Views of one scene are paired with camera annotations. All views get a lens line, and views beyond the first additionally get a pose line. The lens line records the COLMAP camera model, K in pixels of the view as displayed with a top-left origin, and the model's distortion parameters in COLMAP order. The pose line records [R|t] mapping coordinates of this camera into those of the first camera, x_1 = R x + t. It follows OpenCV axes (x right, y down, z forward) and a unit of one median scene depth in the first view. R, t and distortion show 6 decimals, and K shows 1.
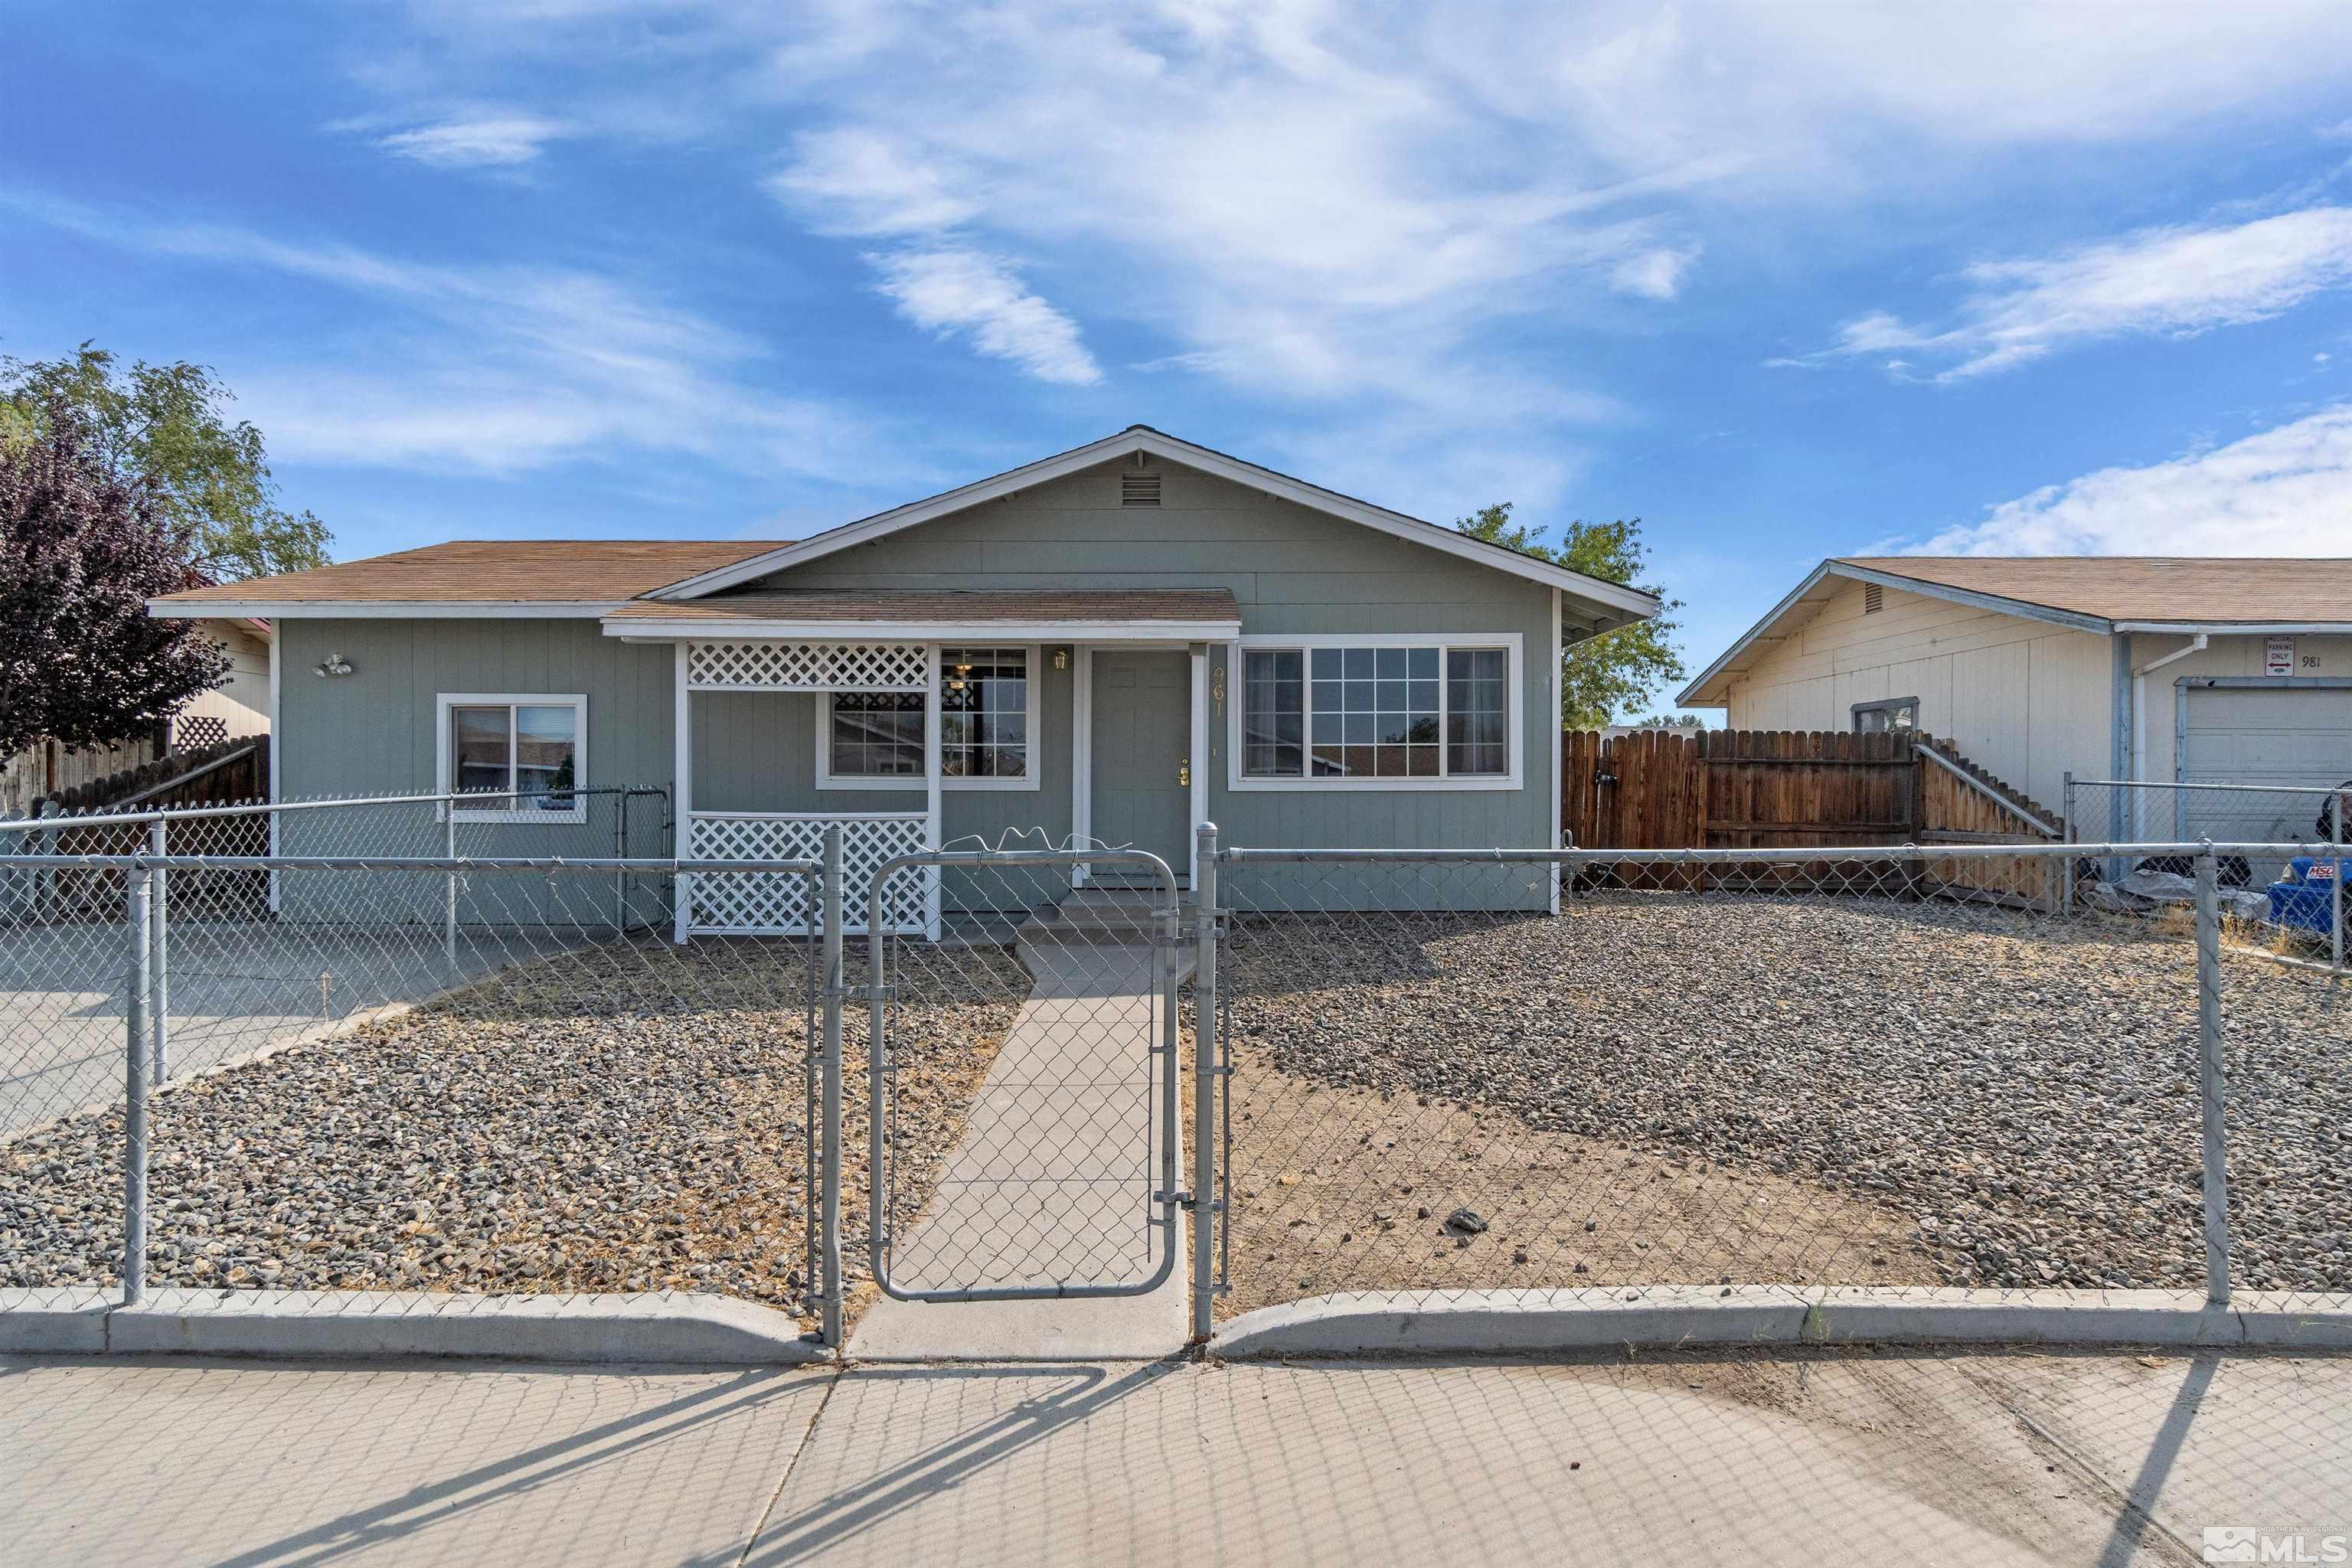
lens RADIAL K [[1077.3, 0, 1169.5], [0, 1077.3, 781.3], [0, 0, 1]] dist [0.002636, -0.000327]
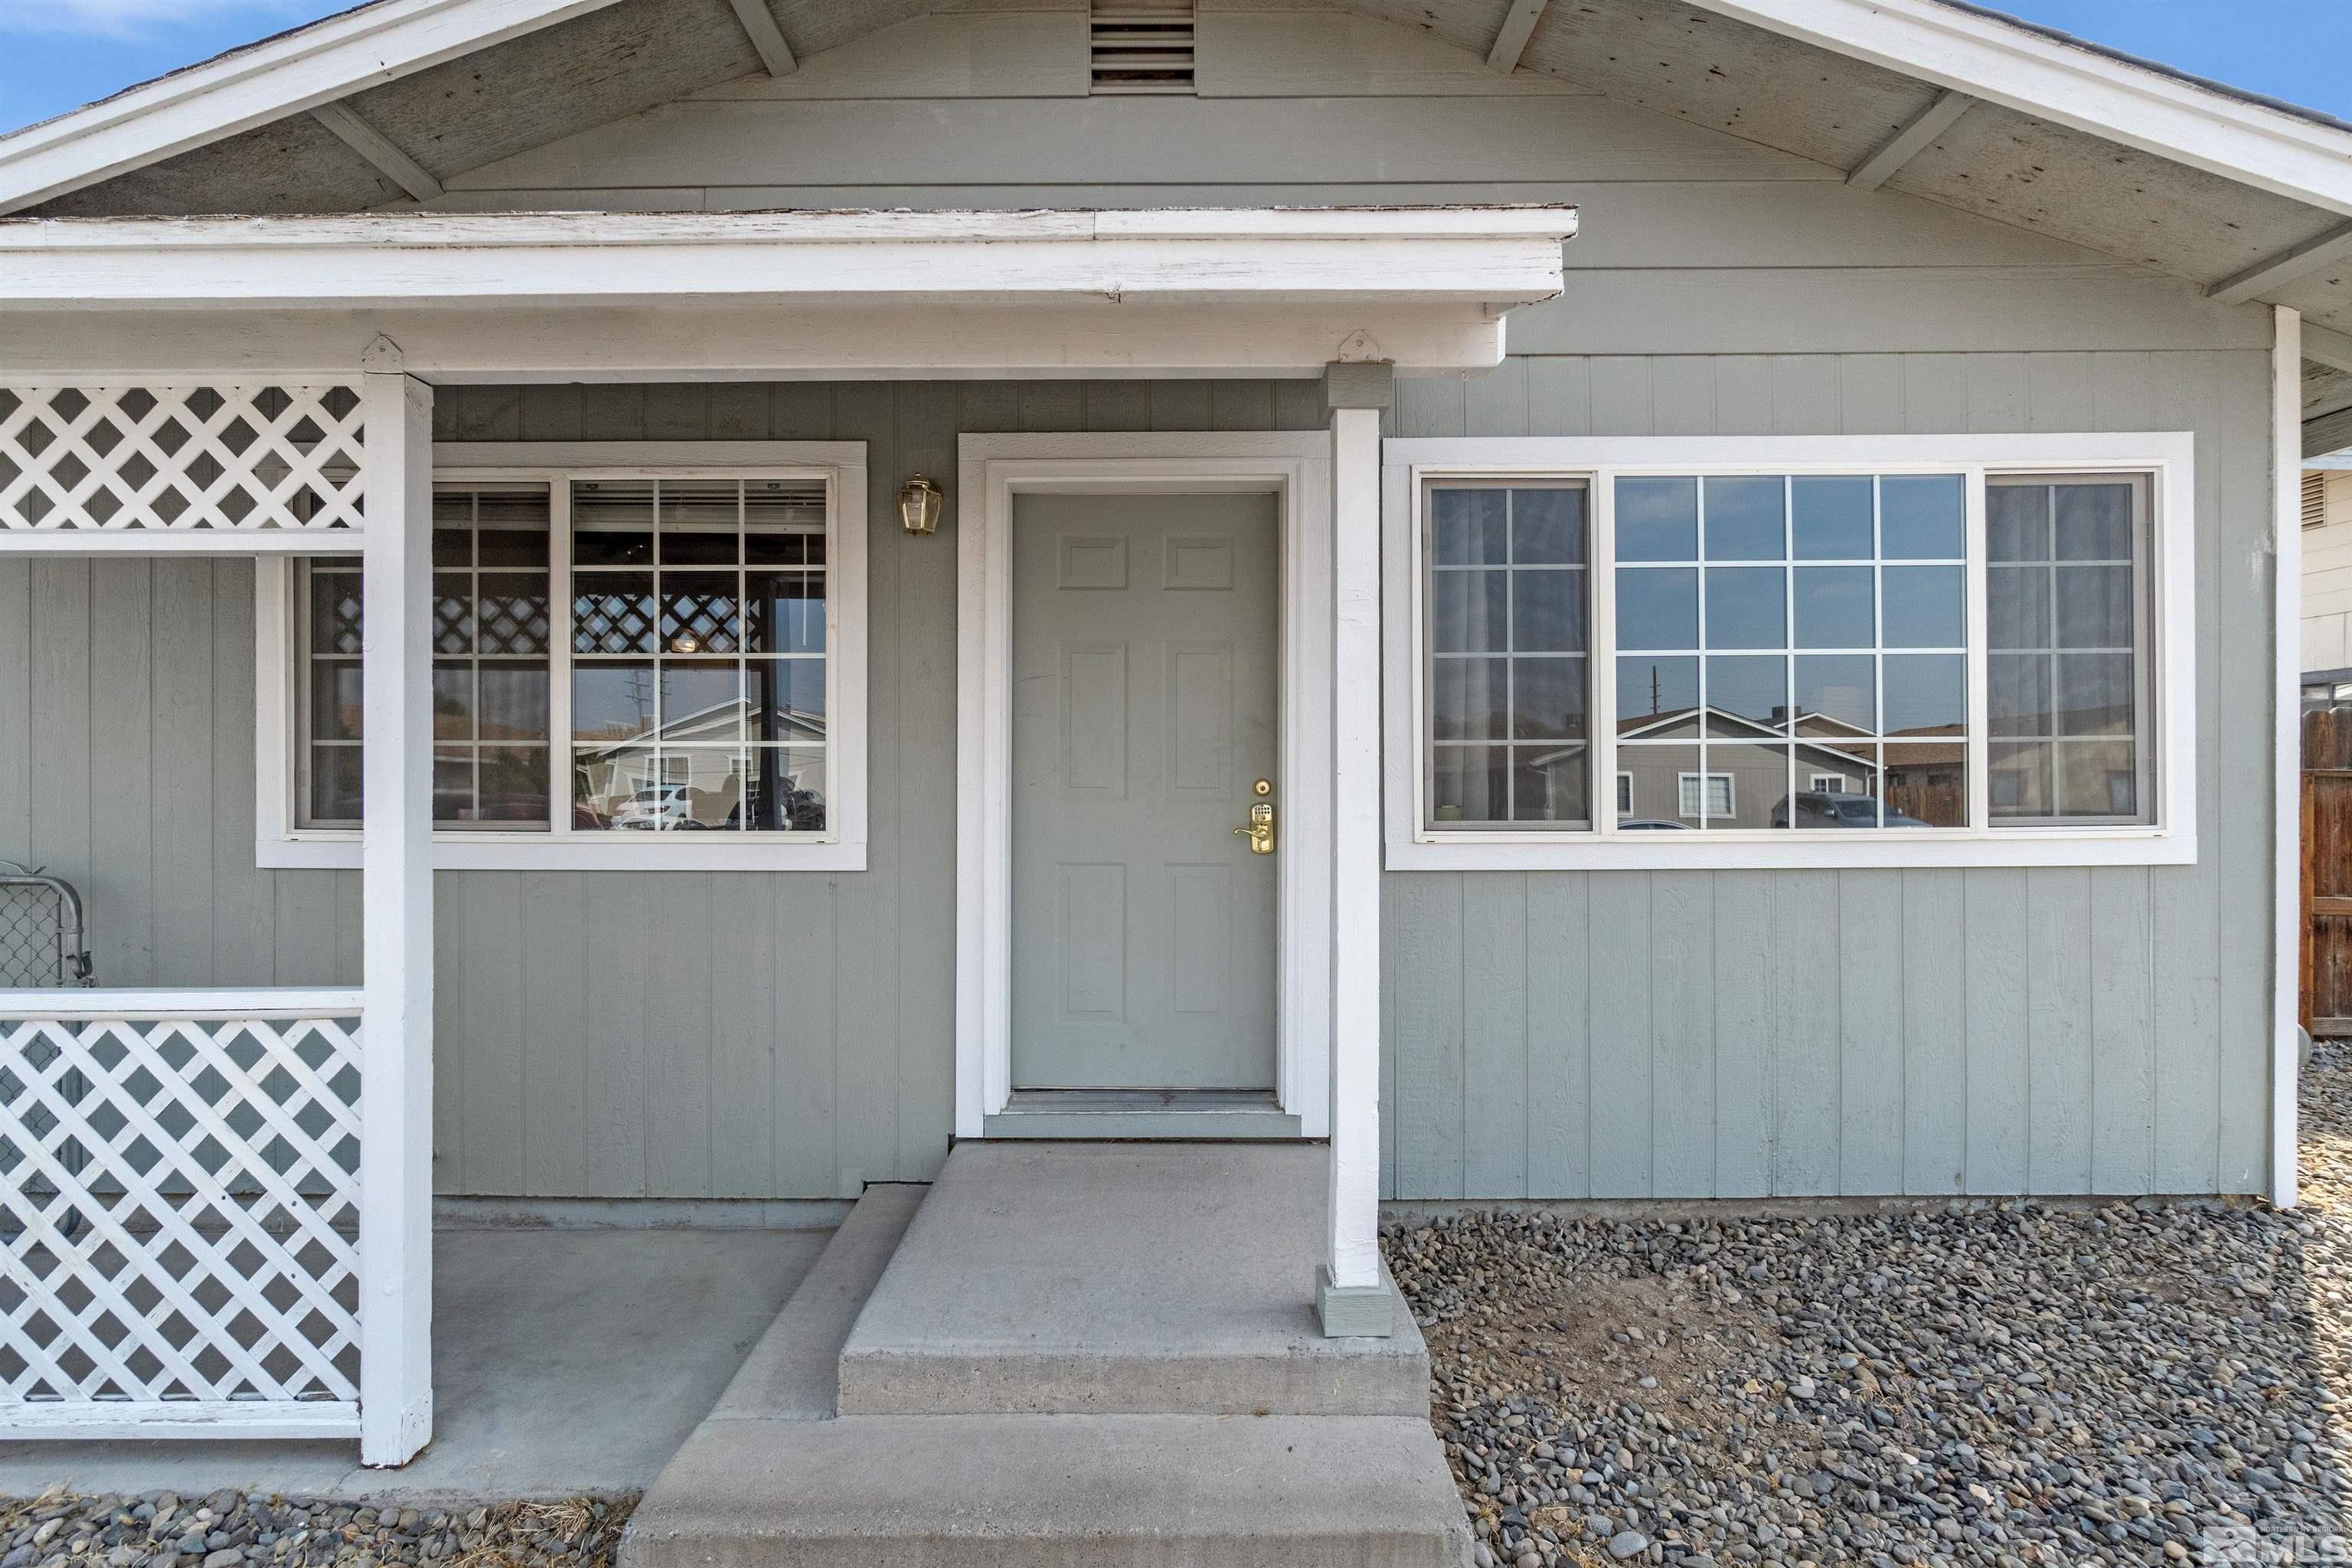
lens RADIAL K [[1018.7, 0, 1171.2], [0, 1018.7, 790.2], [0, 0, 1]] dist [-0.002819, 0.000572]
pose [[0.999994, -0.003352, 0.000767, -0.017951], [0.003346, 0.999967, 0.007373, -0.020831], [-0.000792, -0.007370, 0.999973, 0.658447]]
